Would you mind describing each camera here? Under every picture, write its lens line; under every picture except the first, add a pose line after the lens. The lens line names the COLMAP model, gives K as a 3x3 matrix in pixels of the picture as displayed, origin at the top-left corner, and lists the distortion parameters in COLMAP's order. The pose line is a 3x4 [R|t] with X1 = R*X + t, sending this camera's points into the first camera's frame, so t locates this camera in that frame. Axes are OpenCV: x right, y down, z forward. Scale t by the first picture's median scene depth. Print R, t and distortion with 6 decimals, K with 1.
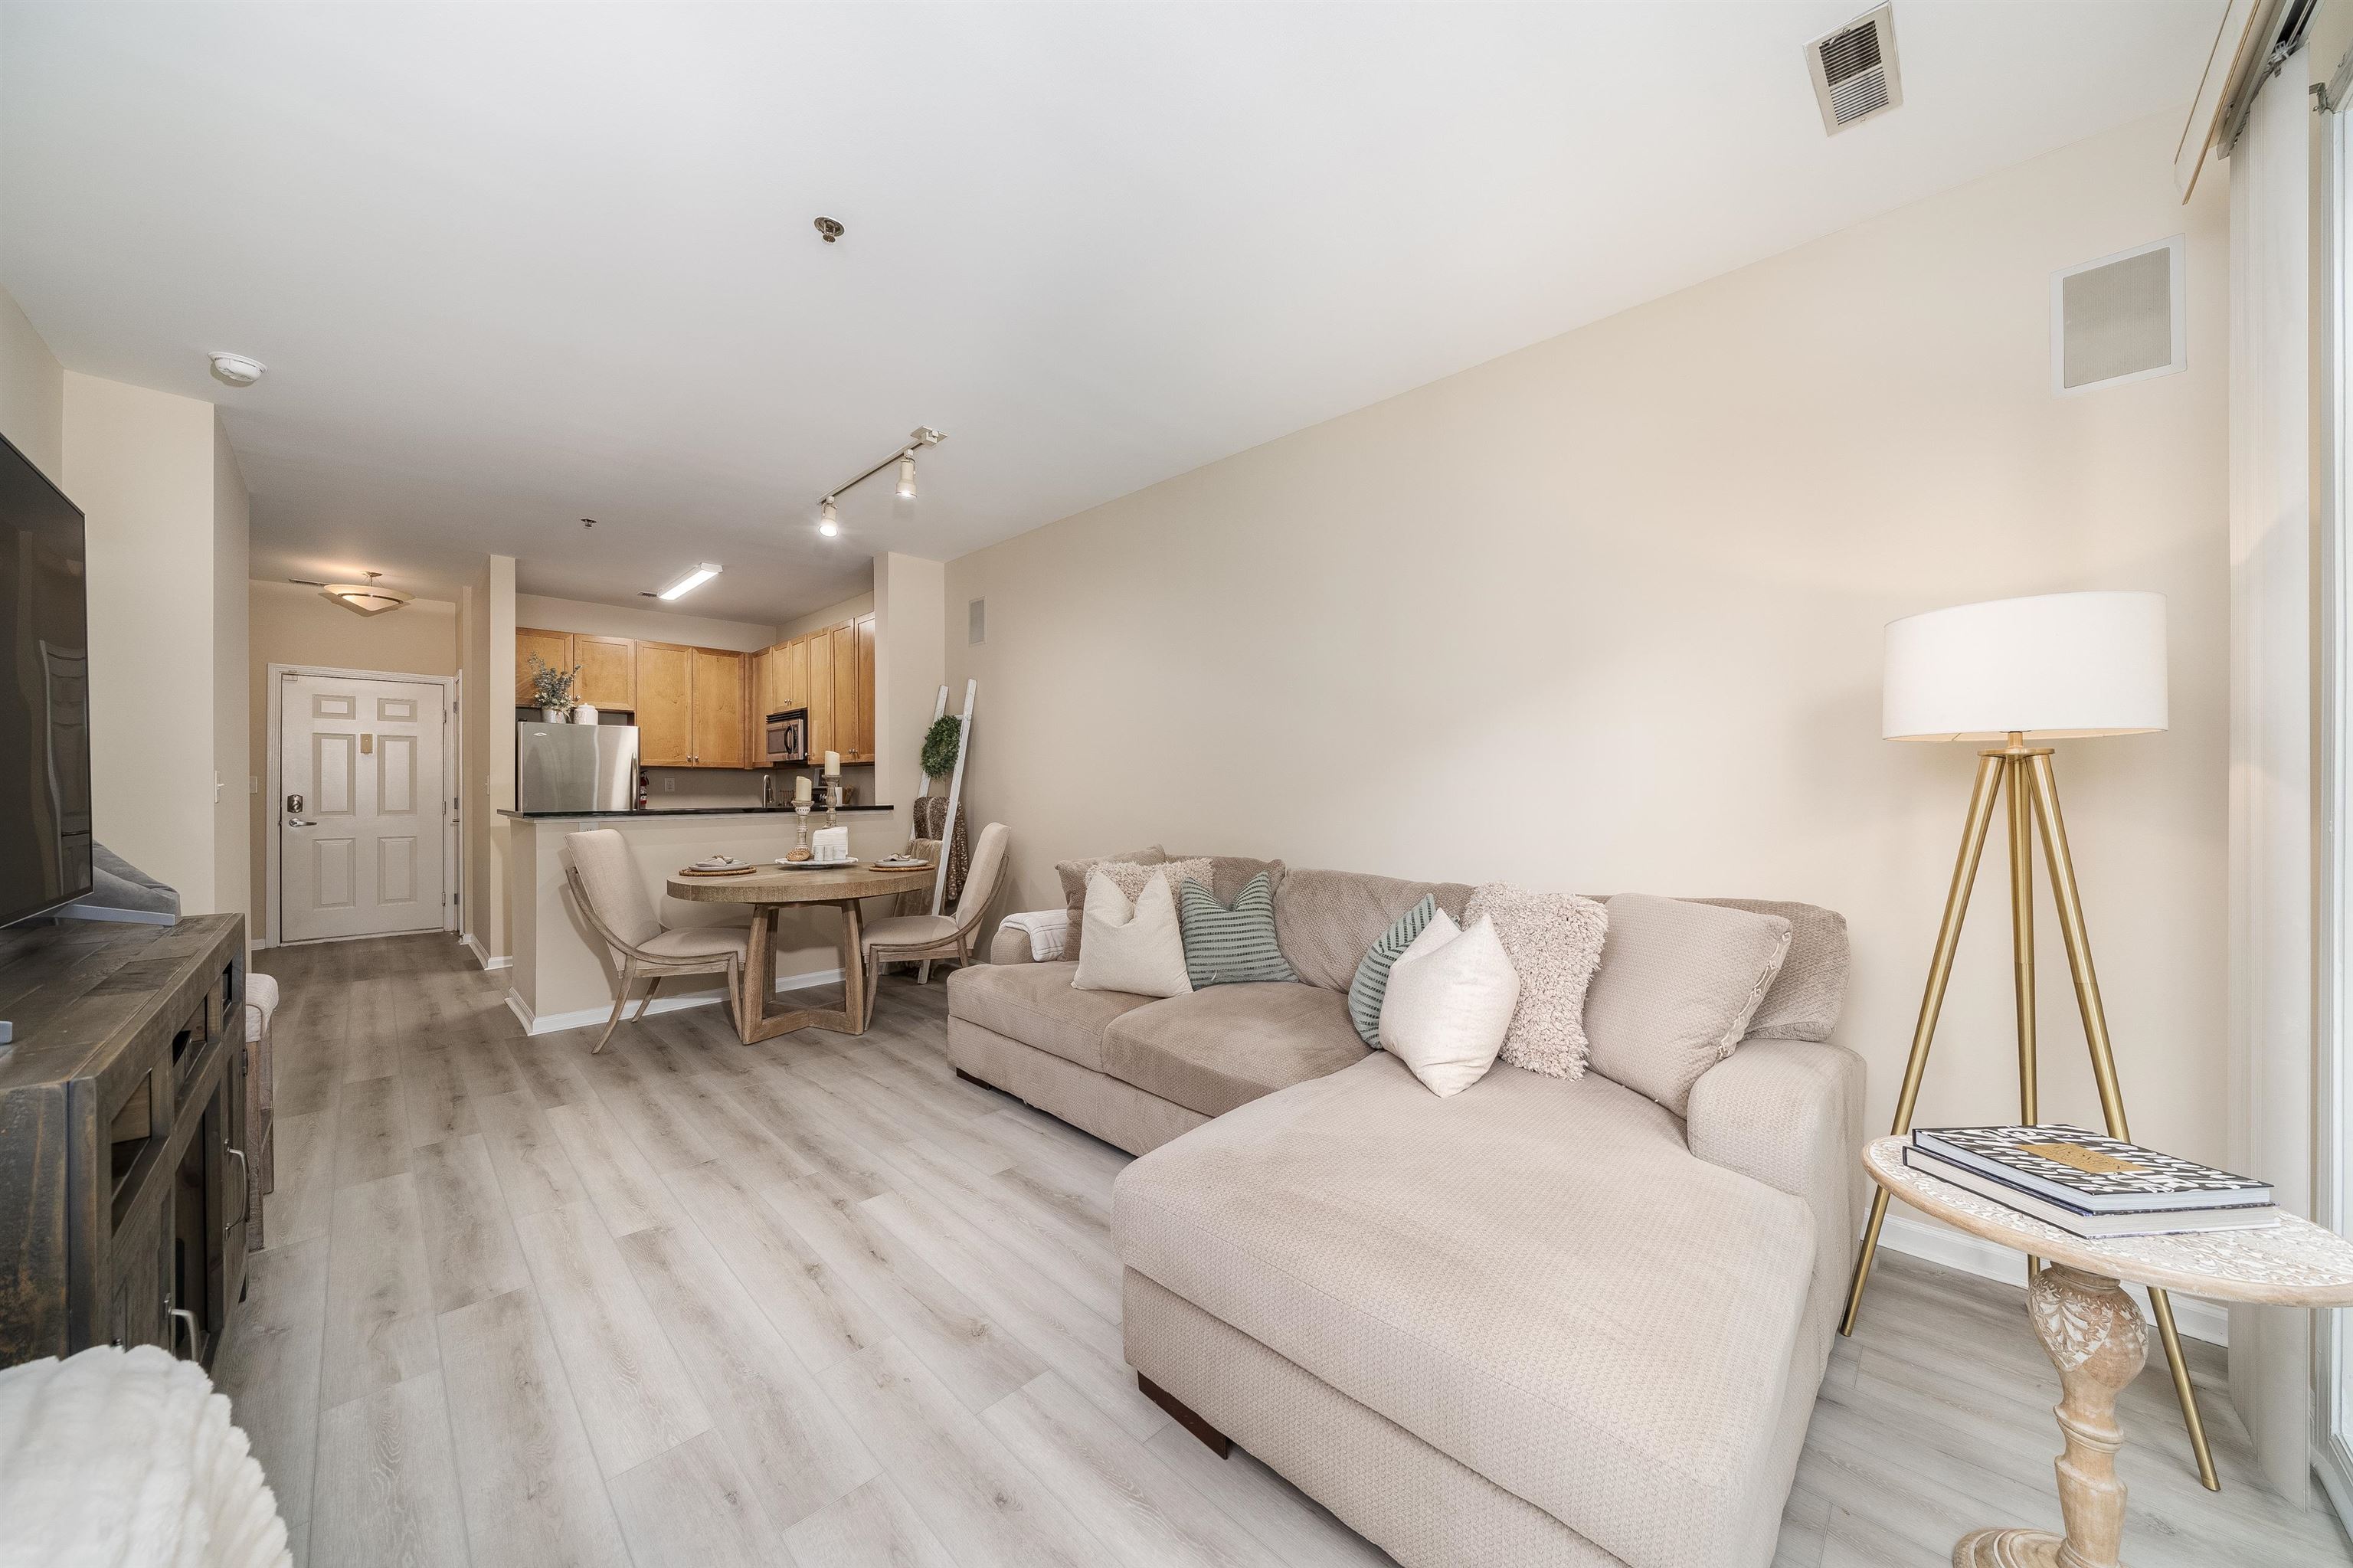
lens RADIAL K [[829.5, 0, 1189.7], [0, 829.5, 788.1], [0, 0, 1]] dist [-0.006117, 0.000092]
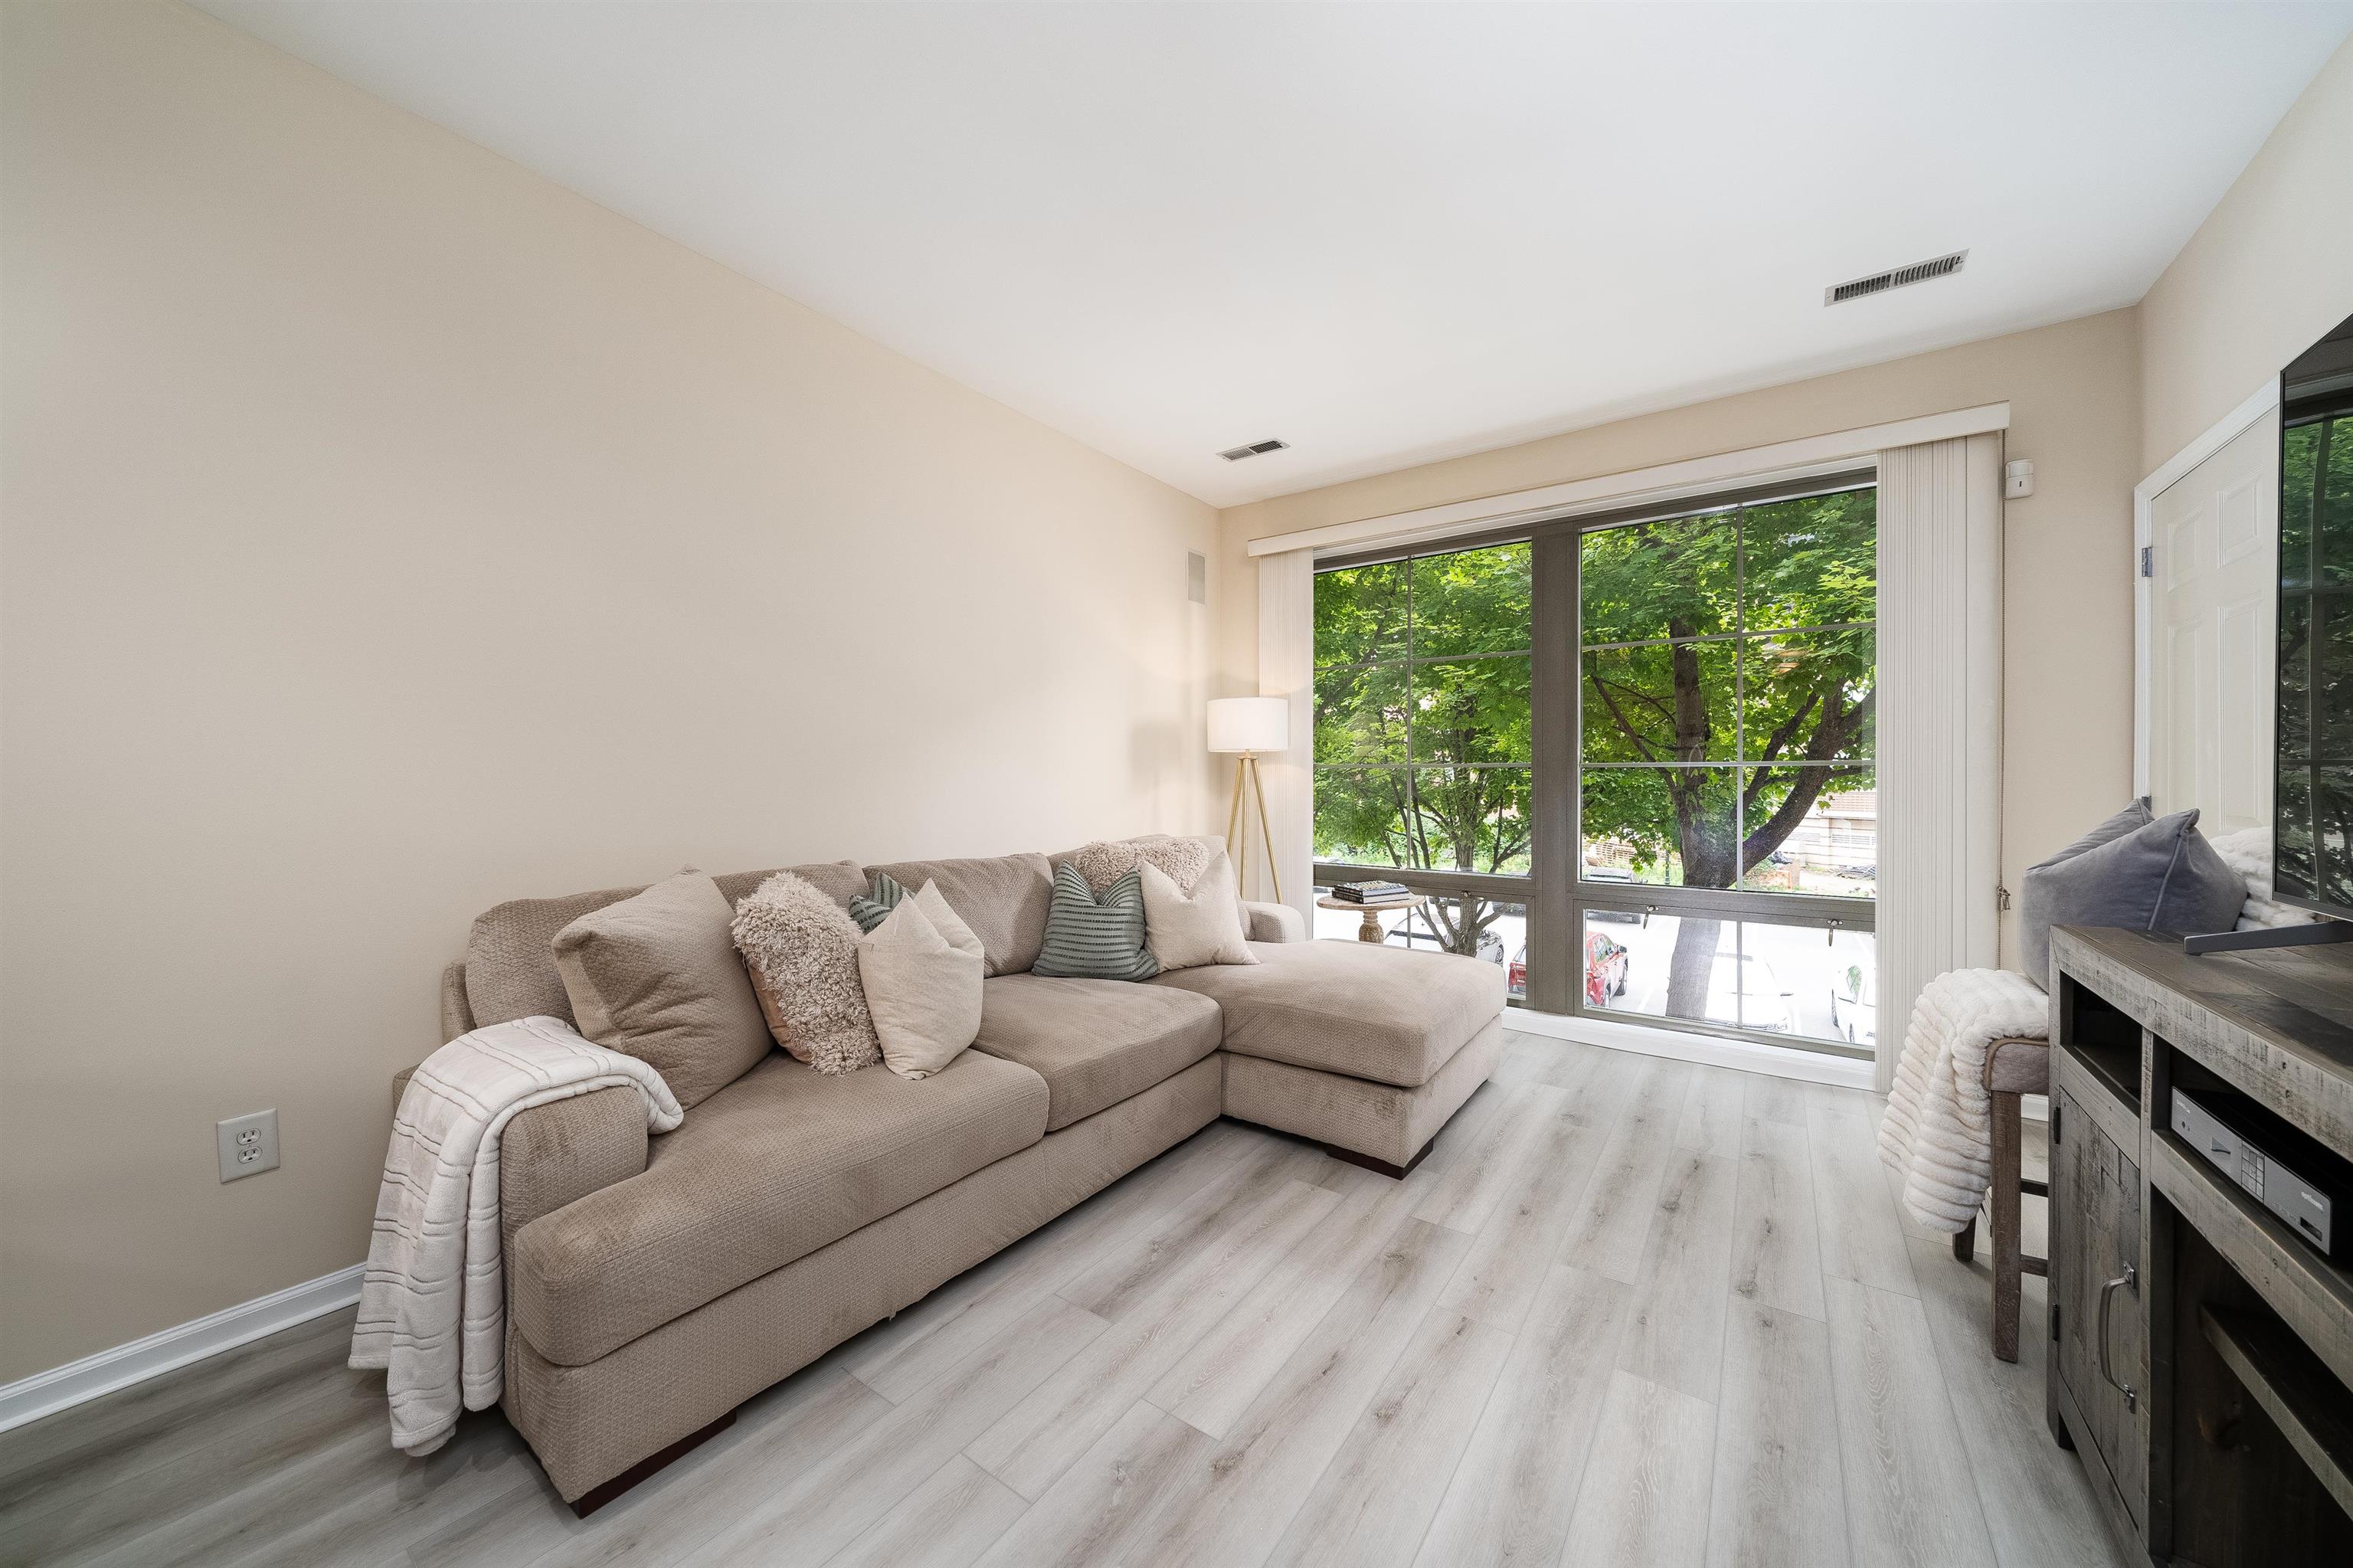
lens RADIAL K [[829.5, 0, 1186.5], [0, 829.5, 785.2], [0, 0, 1]] dist [-0.006117, 0.000092]
pose [[-0.166612, -0.006176, 0.986003, -0.530040], [0.003366, 0.999971, 0.006833, 0.006883], [-0.986017, 0.004457, -0.166586, 0.596904]]
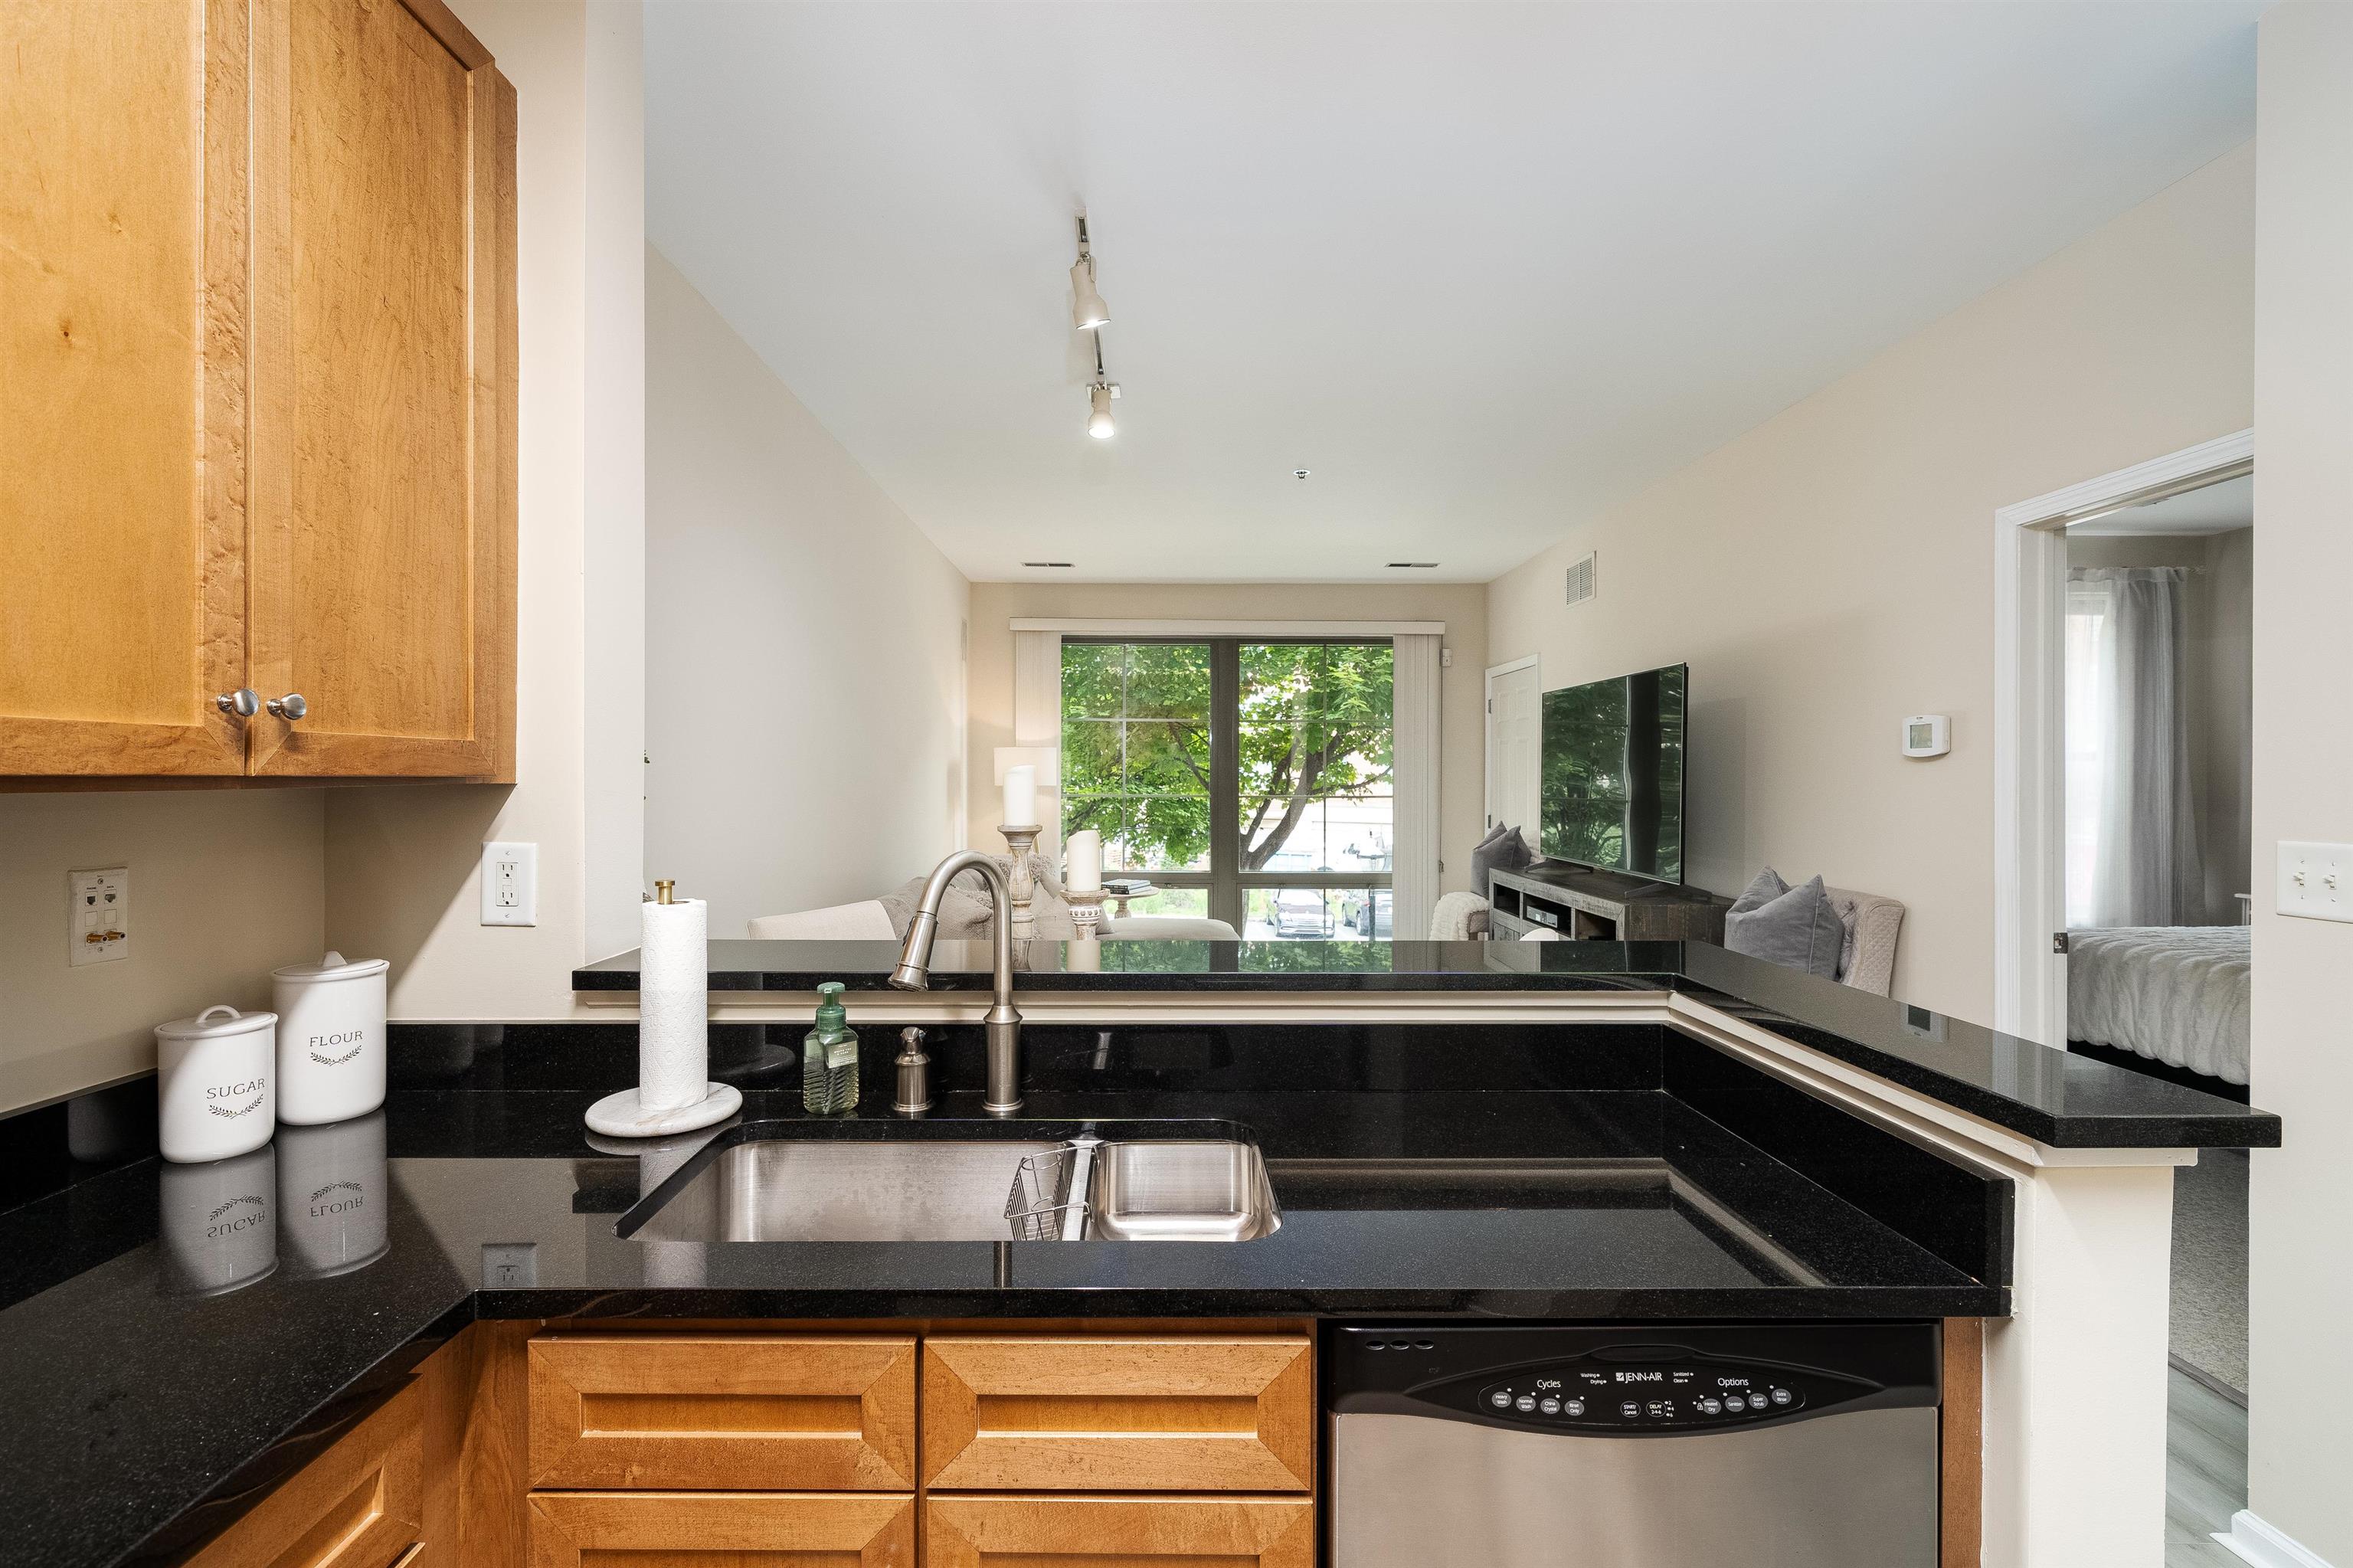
lens RADIAL K [[1049.1, 0, 1176.6], [0, 1049.1, 784.2], [0, 0, 1]] dist [0.009954, -0.002055]
pose [[-0.716760, -0.006047, 0.697294, -0.845138], [-0.000116, 0.999963, 0.008553, -0.040537], [-0.697320, 0.006050, -0.716734, 1.316889]]
